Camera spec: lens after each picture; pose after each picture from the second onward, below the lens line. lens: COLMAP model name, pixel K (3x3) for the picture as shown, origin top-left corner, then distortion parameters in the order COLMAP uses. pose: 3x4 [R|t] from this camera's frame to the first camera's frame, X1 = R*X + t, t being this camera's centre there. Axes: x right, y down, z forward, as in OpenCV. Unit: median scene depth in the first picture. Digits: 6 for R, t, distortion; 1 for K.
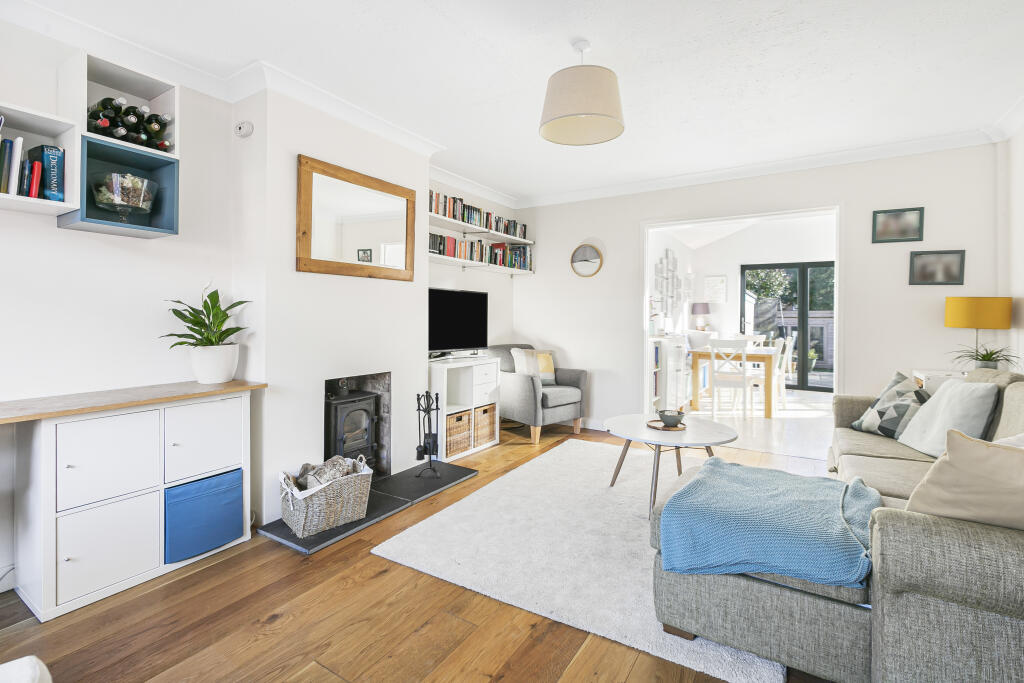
lens RADIAL K [[467.0, 0, 513.2], [0, 467.0, 316.1], [0, 0, 1]] dist [-0.000285, 0.000065]
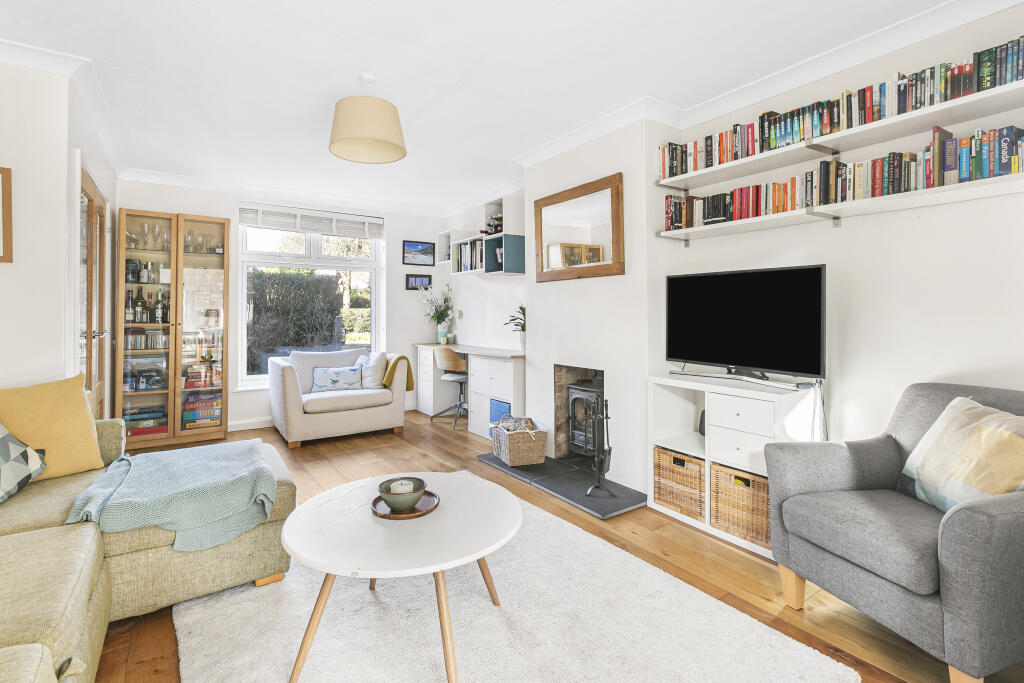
lens RADIAL K [[467.0, 0, 513.2], [0, 467.0, 316.1], [0, 0, 1]] dist [-0.000285, 0.000065]
pose [[-0.391883, -0.007287, -0.919986, 0.614837], [-0.005532, 0.999969, -0.005564, 0.009877], [0.919998, 0.002909, -0.391912, 1.042824]]
